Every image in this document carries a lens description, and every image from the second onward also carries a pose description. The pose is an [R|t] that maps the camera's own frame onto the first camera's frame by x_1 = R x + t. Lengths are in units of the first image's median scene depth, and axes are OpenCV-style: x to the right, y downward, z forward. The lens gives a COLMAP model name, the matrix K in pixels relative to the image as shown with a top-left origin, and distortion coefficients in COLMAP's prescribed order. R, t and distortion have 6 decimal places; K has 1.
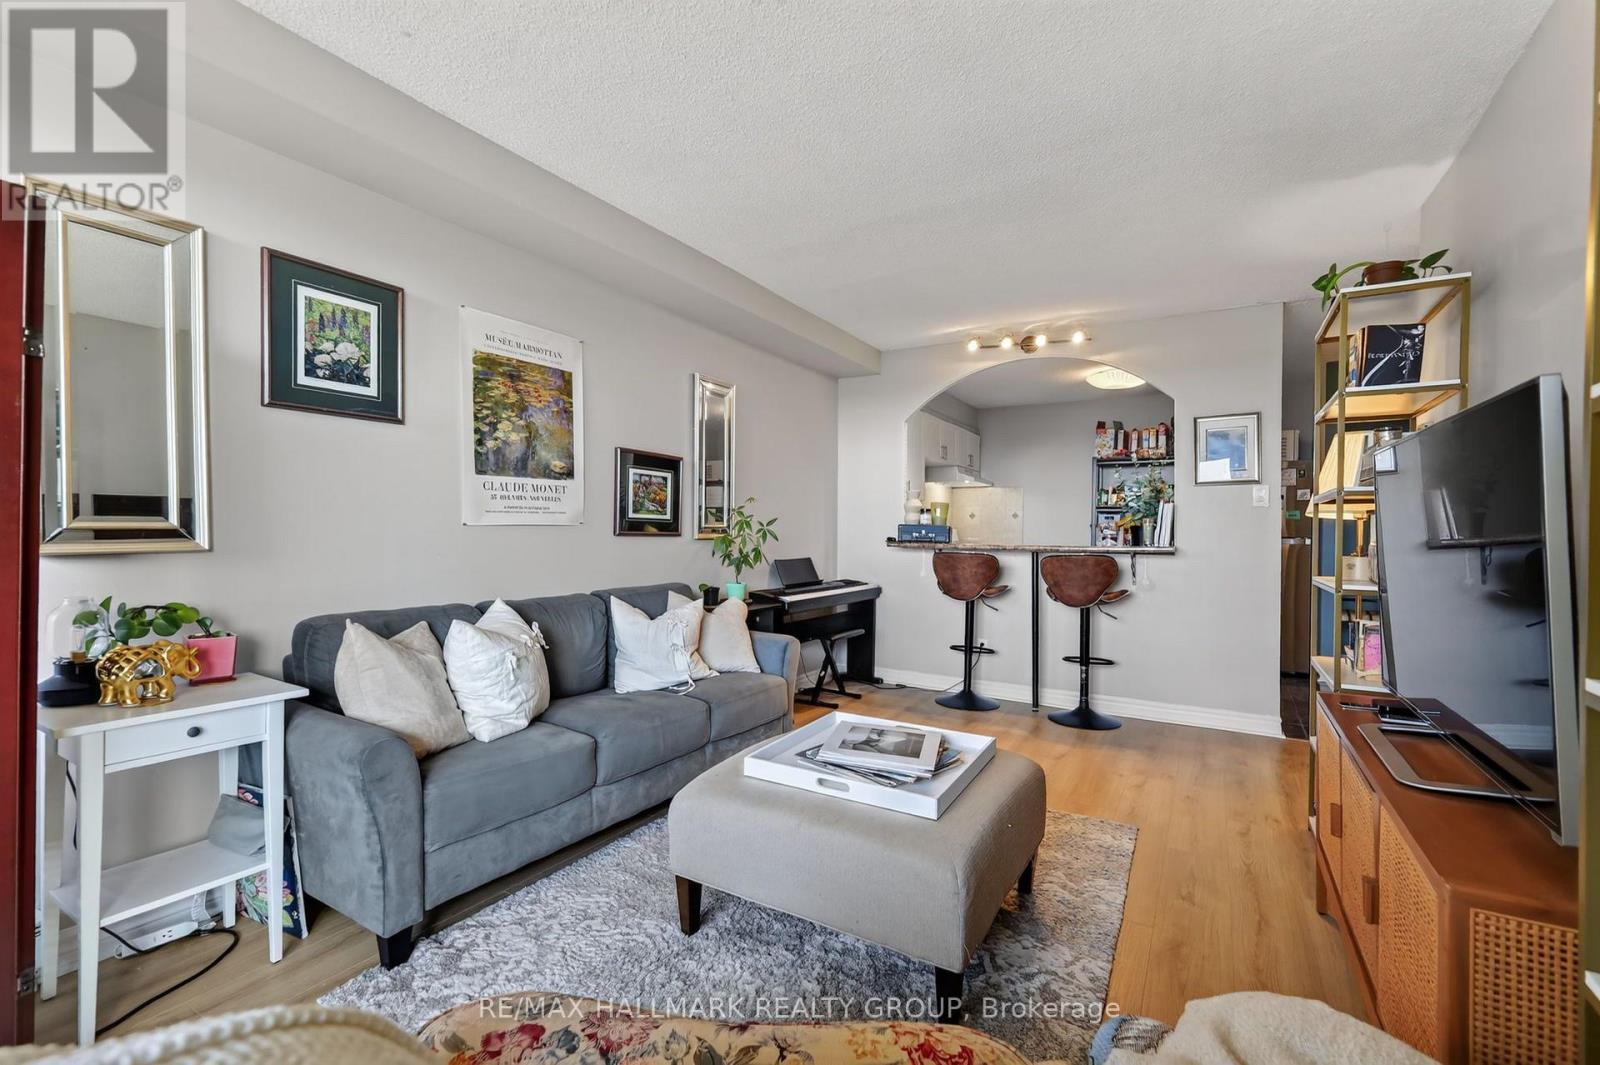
lens RADIAL K [[703.4, 0, 803.7], [0, 703.4, 538.0], [0, 0, 1]] dist [0.001778, 0.000290]
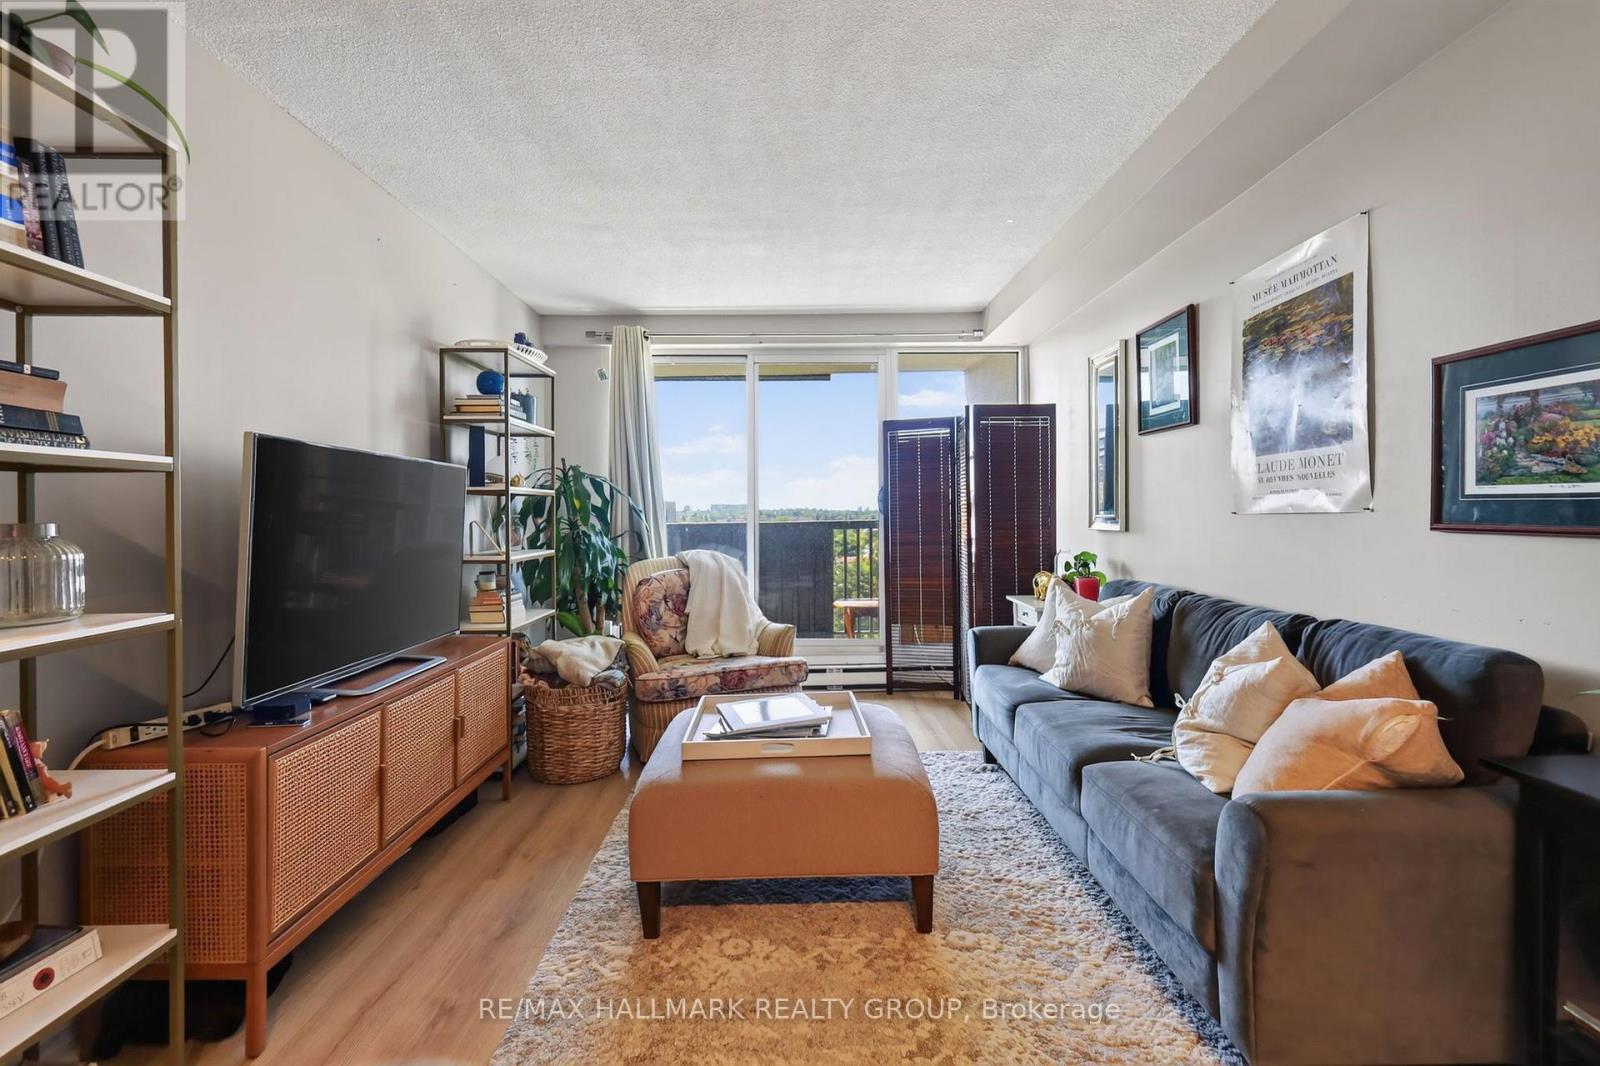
lens RADIAL K [[701.3, 0, 800.5], [0, 701.3, 513.8], [0, 0, 1]] dist [-0.000920, 0.000467]
pose [[-0.854437, 0.000218, -0.519554, 0.423058], [-0.002452, 0.999987, 0.004452, -0.018704], [0.519548, 0.005078, -0.854426, 1.277815]]
